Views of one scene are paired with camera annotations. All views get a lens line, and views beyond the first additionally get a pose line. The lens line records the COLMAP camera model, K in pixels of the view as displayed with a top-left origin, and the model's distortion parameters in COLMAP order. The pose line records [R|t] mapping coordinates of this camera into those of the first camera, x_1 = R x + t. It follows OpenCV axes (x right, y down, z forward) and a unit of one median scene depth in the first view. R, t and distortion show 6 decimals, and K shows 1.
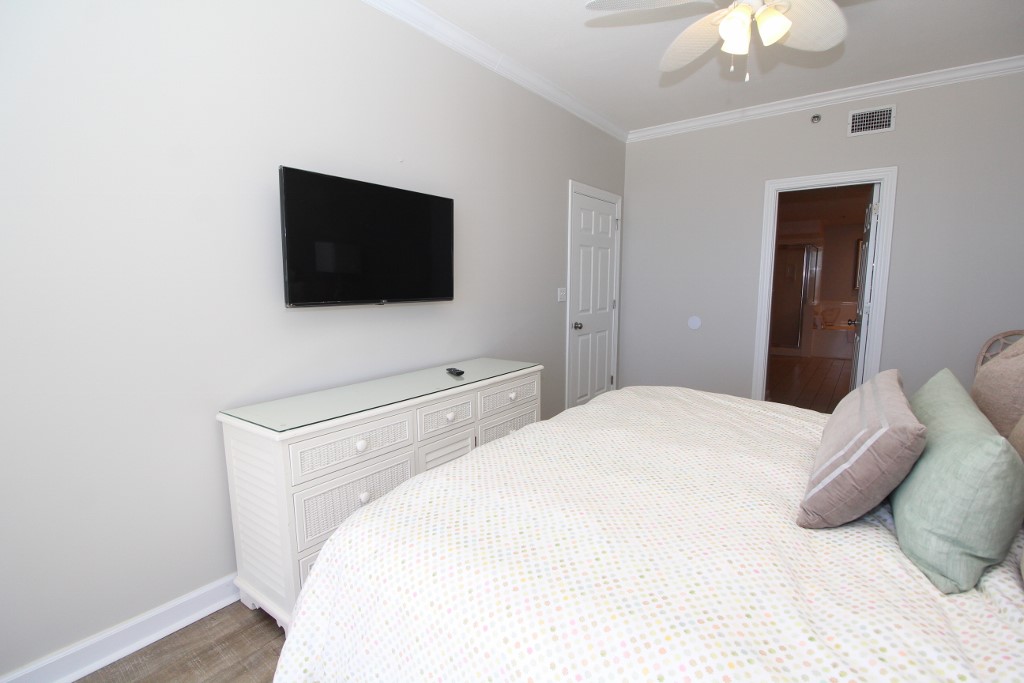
lens RADIAL K [[467.9, 0, 523.9], [0, 467.9, 337.3], [0, 0, 1]] dist [0.000069, -0.009242]
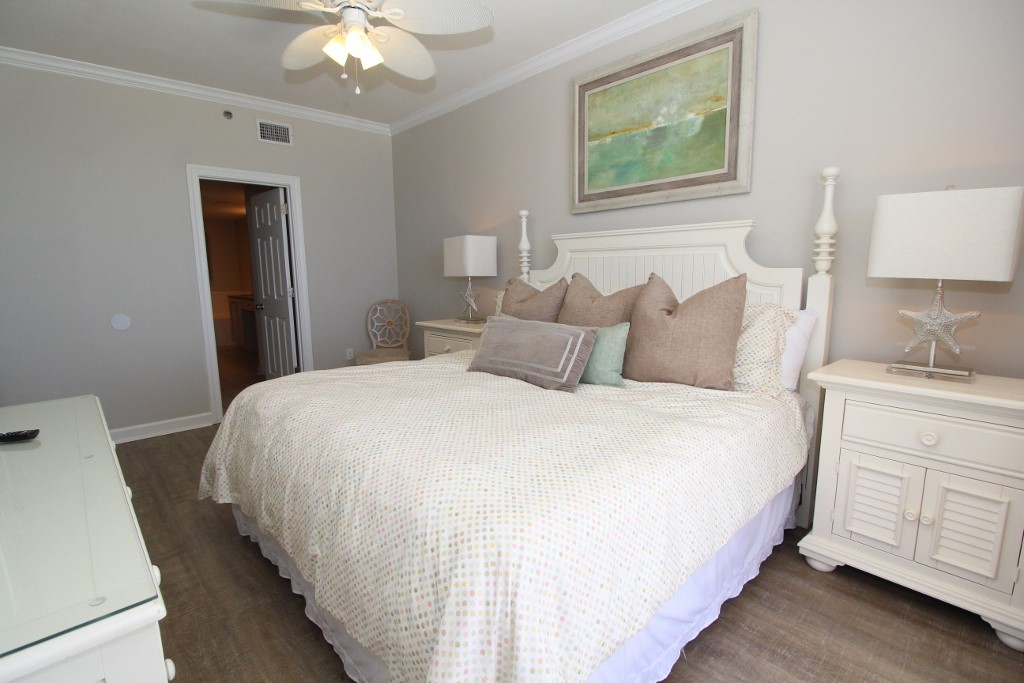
lens RADIAL K [[467.9, 0, 523.9], [0, 467.9, 337.3], [0, 0, 1]] dist [0.000069, -0.009242]
pose [[0.183610, -0.144067, 0.972385, -0.637988], [0.138565, 0.983118, 0.119493, -0.035864], [-0.973184, 0.112798, 0.200473, 0.421624]]
